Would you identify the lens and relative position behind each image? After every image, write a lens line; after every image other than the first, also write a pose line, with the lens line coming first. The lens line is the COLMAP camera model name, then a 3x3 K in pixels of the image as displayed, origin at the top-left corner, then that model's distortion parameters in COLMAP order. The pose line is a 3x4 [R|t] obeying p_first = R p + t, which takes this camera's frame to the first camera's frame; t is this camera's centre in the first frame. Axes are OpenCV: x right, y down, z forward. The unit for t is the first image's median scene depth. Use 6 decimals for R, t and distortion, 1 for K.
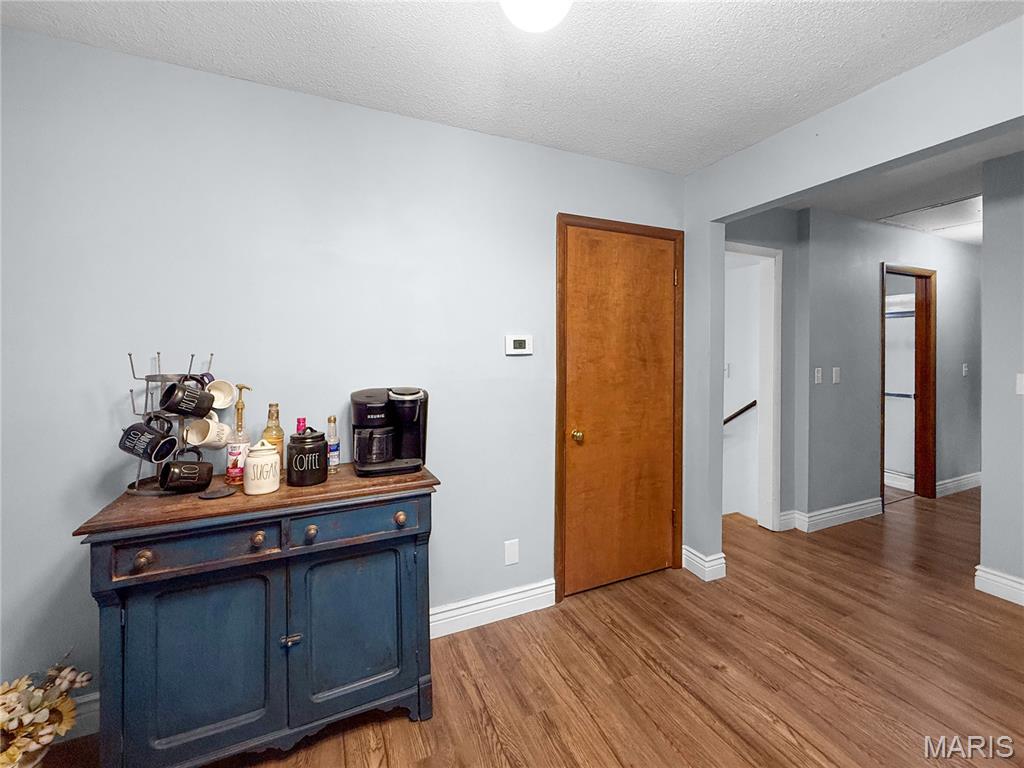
lens RADIAL K [[415.3, 0, 503.1], [0, 415.3, 349.7], [0, 0, 1]] dist [0.000704, -0.000208]
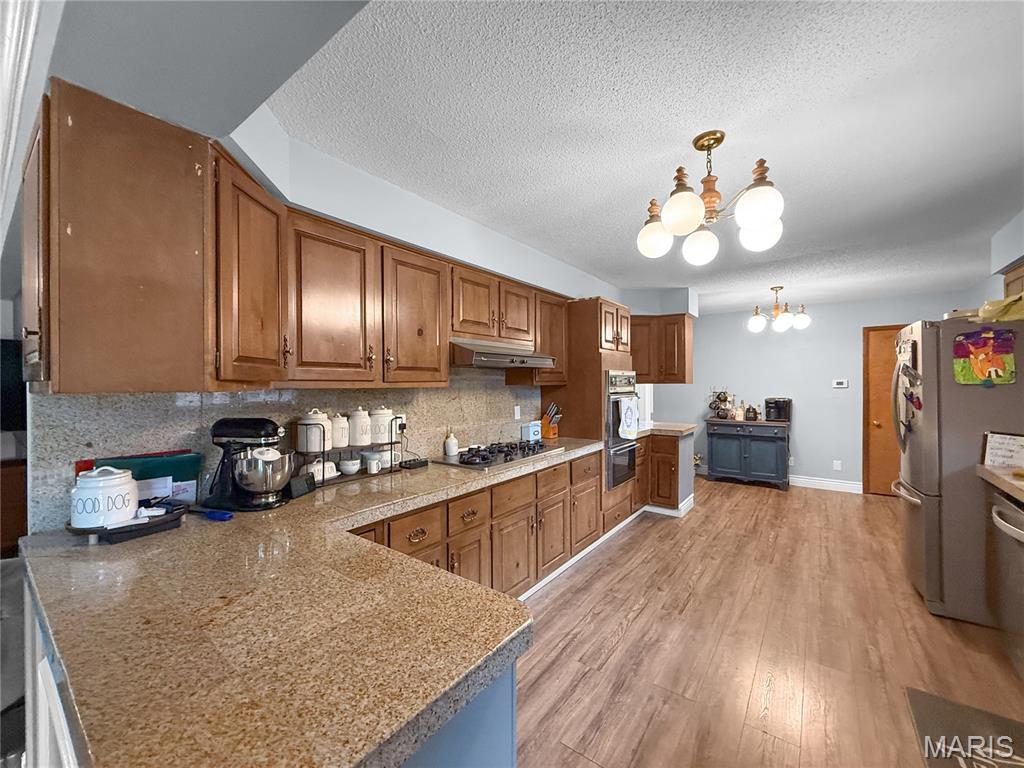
lens RADIAL K [[415.3, 0, 513.3], [0, 415.3, 381.4], [0, 0, 1]] dist [0.000704, -0.000208]
pose [[0.489829, -0.004875, -0.871805, 1.774533], [0.008459, 0.999964, -0.000839, -0.055649], [0.871778, -0.006963, 0.489852, -2.750488]]
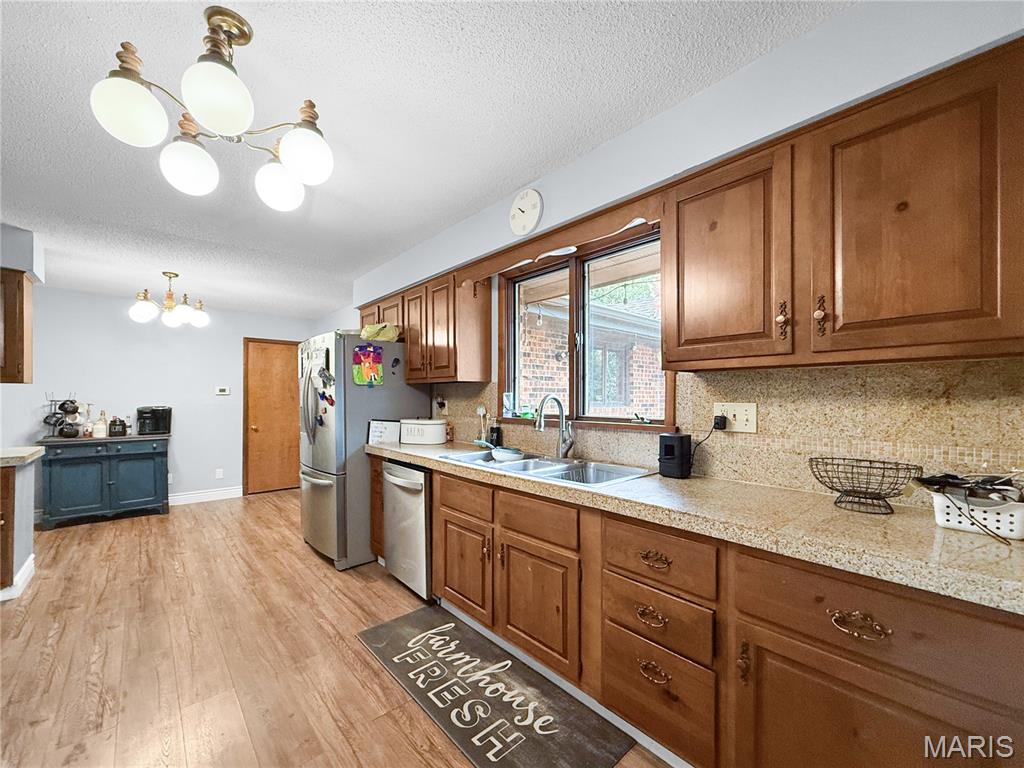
lens RADIAL K [[415.3, 0, 507.2], [0, 415.3, 399.1], [0, 0, 1]] dist [0.000704, -0.000208]
pose [[0.950971, -0.000505, 0.309278, 1.255008], [-0.000674, 0.999993, 0.003705, 0.040227], [-0.309278, -0.003732, 0.950964, -2.673524]]
